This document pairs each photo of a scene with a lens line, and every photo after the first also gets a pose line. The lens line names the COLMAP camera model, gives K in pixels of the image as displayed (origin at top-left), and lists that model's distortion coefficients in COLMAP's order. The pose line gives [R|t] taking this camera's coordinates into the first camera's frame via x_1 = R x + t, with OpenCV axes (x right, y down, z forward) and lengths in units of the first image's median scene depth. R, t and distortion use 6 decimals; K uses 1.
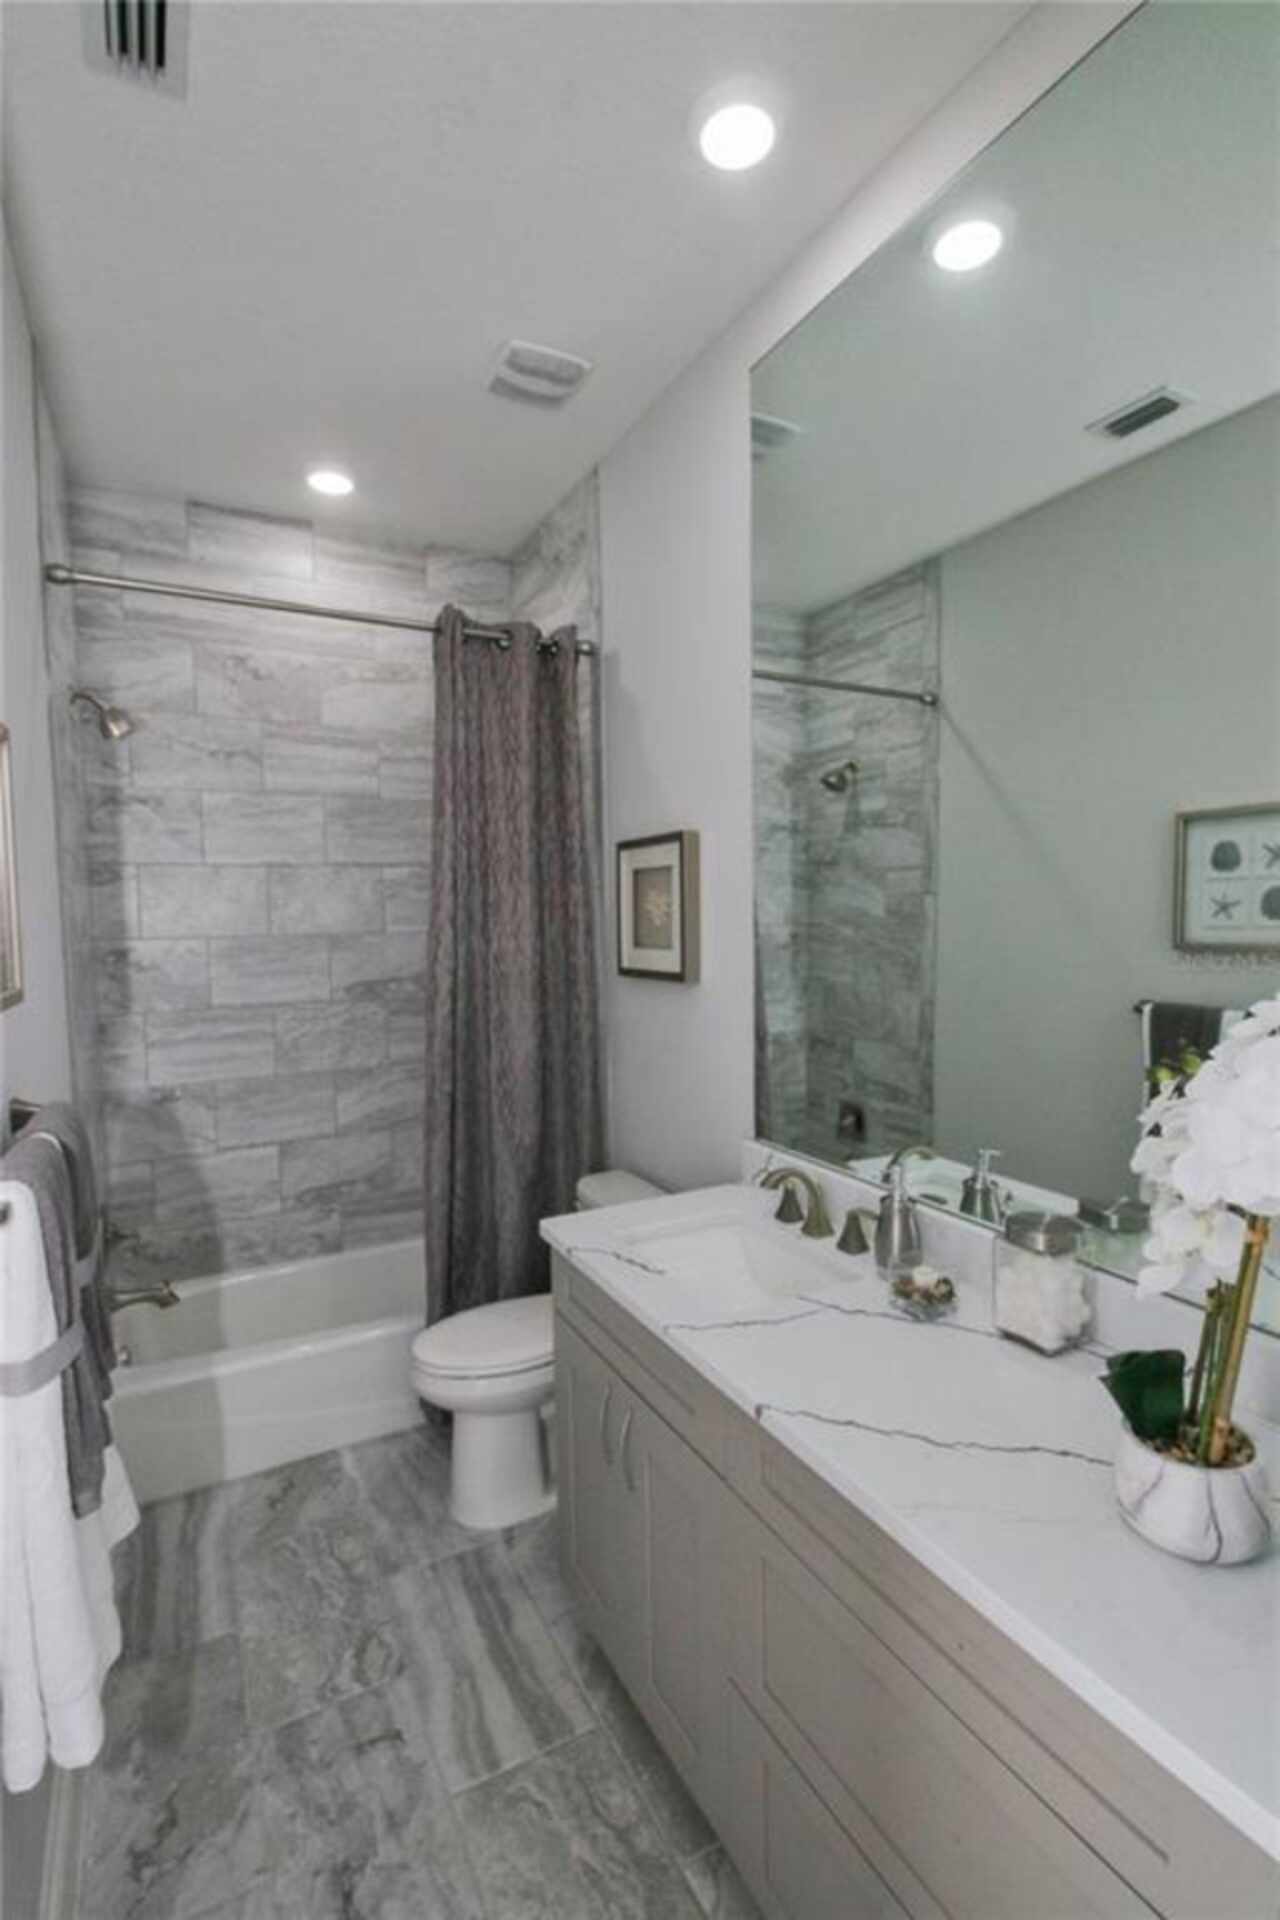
lens RADIAL K [[884.0, 0, 639.3], [0, 884.0, 965.9], [0, 0, 1]] dist [-0.001090, -0.000253]
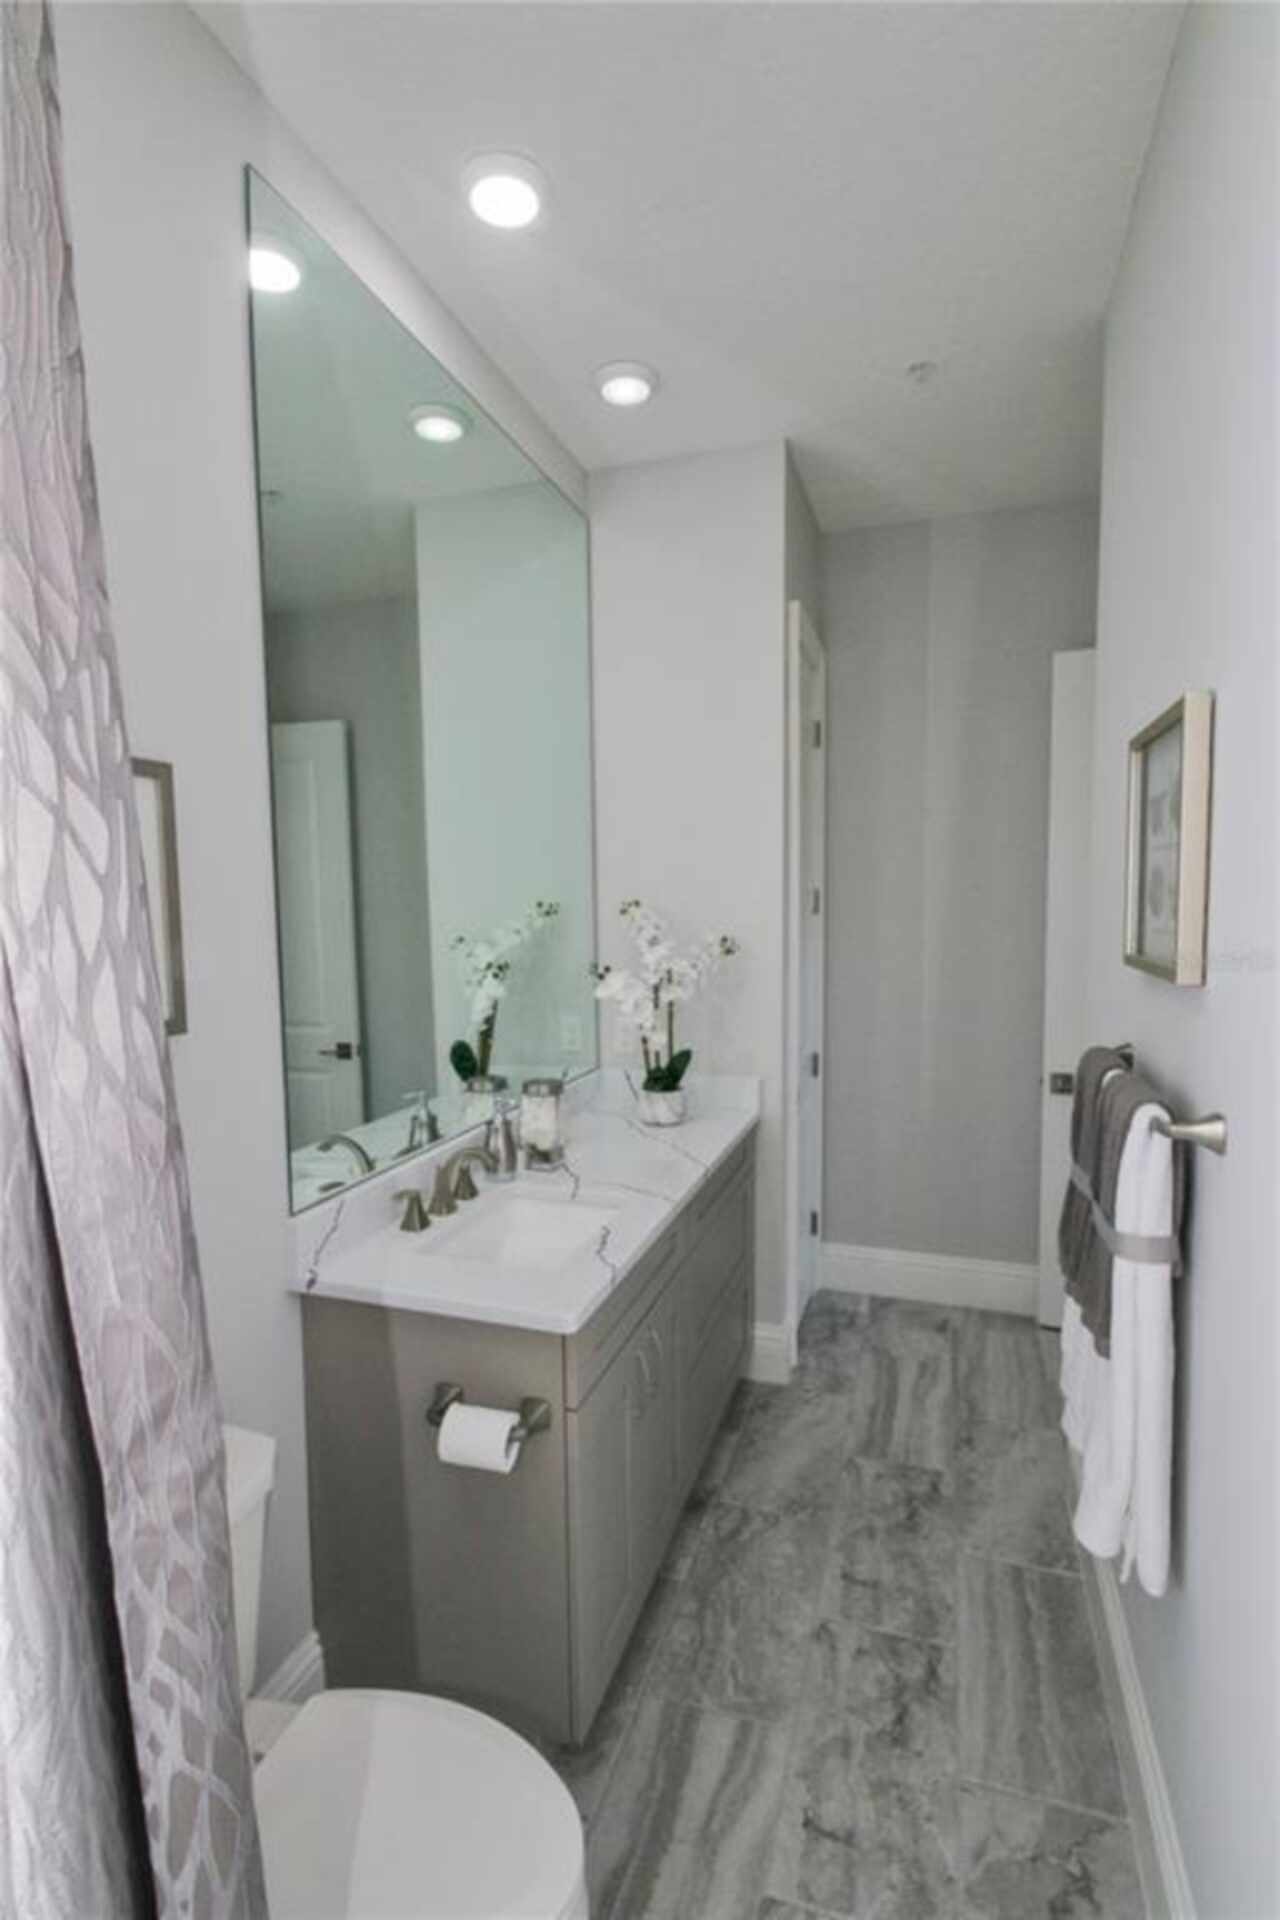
lens RADIAL K [[884.0, 0, 640.2], [0, 884.0, 968.4], [0, 0, 1]] dist [-0.001090, -0.000253]
pose [[-0.668979, -0.035218, 0.742446, -0.848459], [0.073286, 0.990884, 0.113037, -0.104365], [-0.739659, 0.130030, -0.660300, 1.715351]]
